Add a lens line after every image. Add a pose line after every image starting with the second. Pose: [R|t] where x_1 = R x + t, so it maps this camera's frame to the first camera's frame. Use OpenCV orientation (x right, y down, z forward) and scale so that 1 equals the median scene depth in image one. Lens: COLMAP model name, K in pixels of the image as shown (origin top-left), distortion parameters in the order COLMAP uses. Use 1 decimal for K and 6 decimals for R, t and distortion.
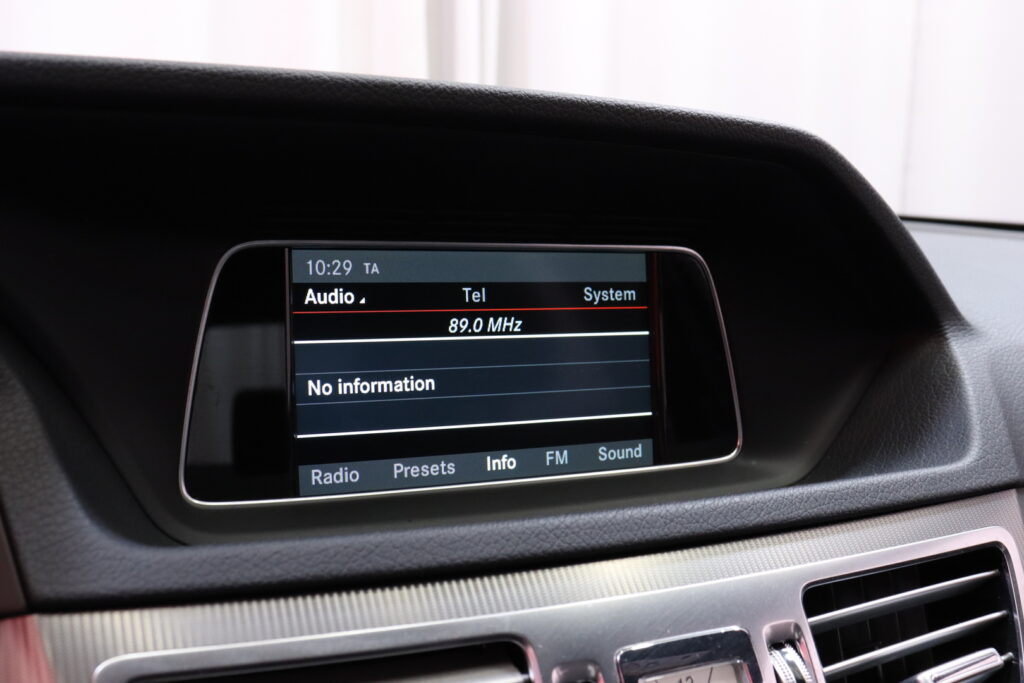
lens RADIAL K [[1015.7, 0, 513.0], [0, 1015.7, 339.6], [0, 0, 1]] dist [-0.101023, 0.000000]
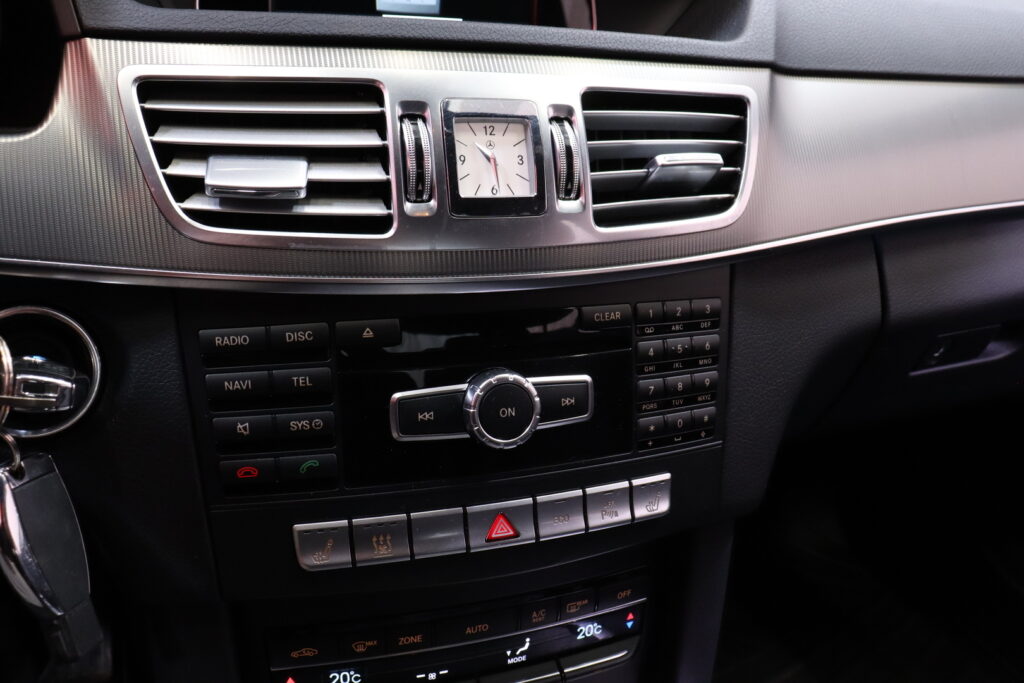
lens RADIAL K [[820.3, 0, 513.0], [0, 820.3, 330.2], [0, 0, 1]] dist [-0.166890, 0.108048]
pose [[0.994984, 0.083434, -0.055189, 0.249565], [-0.064431, 0.956522, 0.284456, 0.226224], [0.076523, -0.279473, 0.957099, -0.252884]]
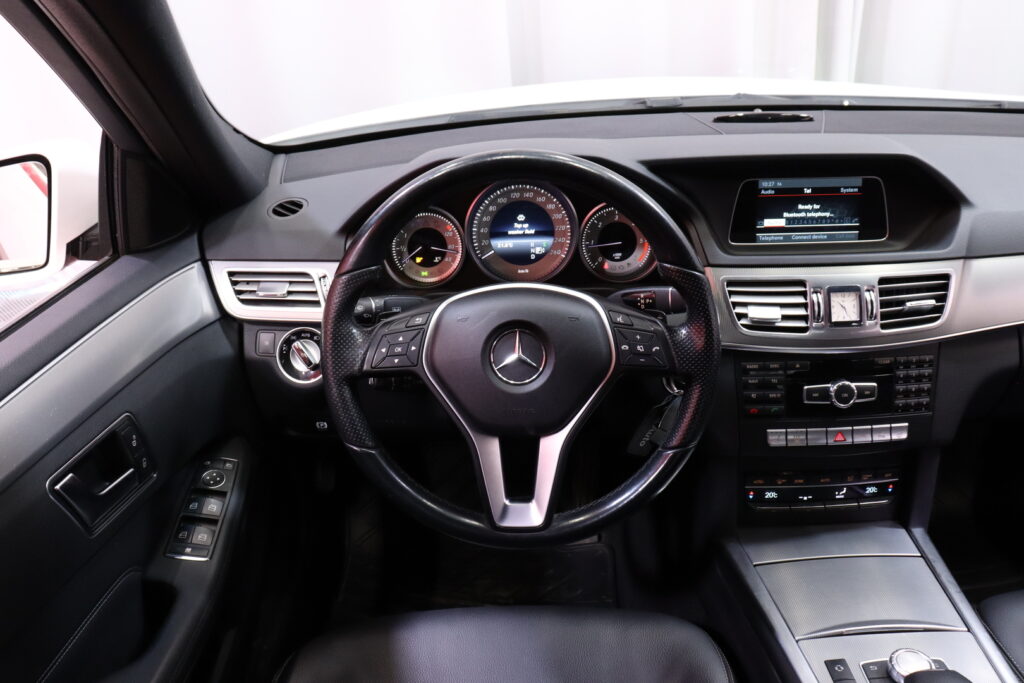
lens RADIAL K [[820.3, 0, 504.4], [0, 820.3, 335.4], [0, 0, 1]] dist [-0.166890, 0.108048]
pose [[0.904127, 0.126955, -0.407966, 0.229814], [0.015621, 0.944375, 0.328499, -0.552301], [0.426978, -0.303378, 0.851852, -2.211870]]
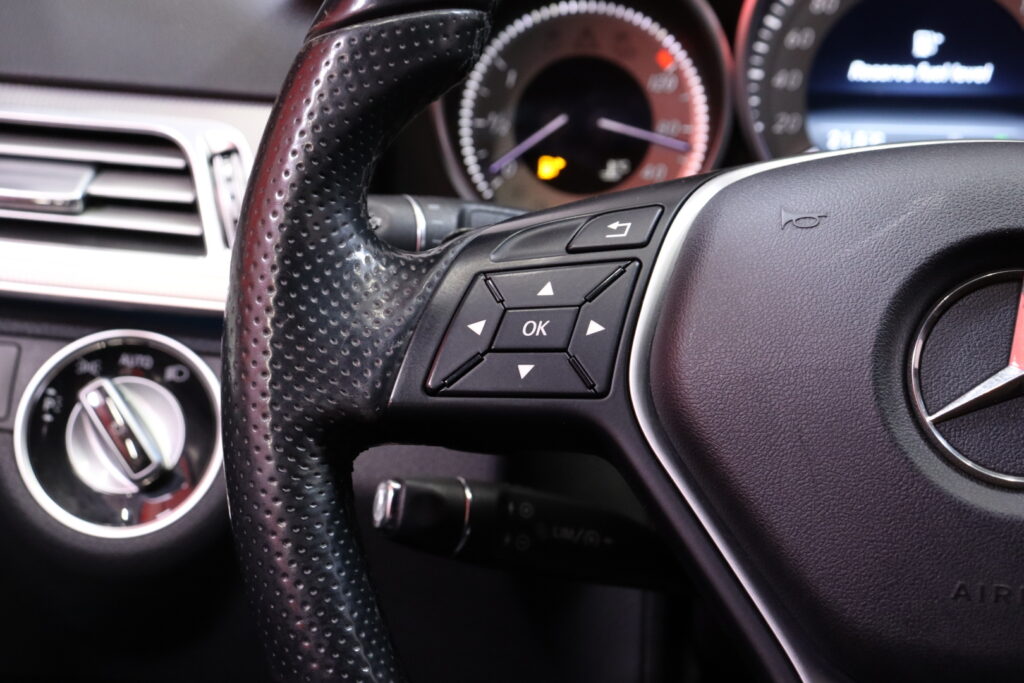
lens RADIAL K [[2241.7, 0, 506.7], [0, 2241.7, 342.3], [0, 0, 1]] dist [0.377392, 0.000000]
pose [[0.881078, 0.110726, -0.459827, -0.301317], [-0.050030, 0.988575, 0.142185, 0.082223], [0.470317, -0.102271, 0.876552, -1.775782]]
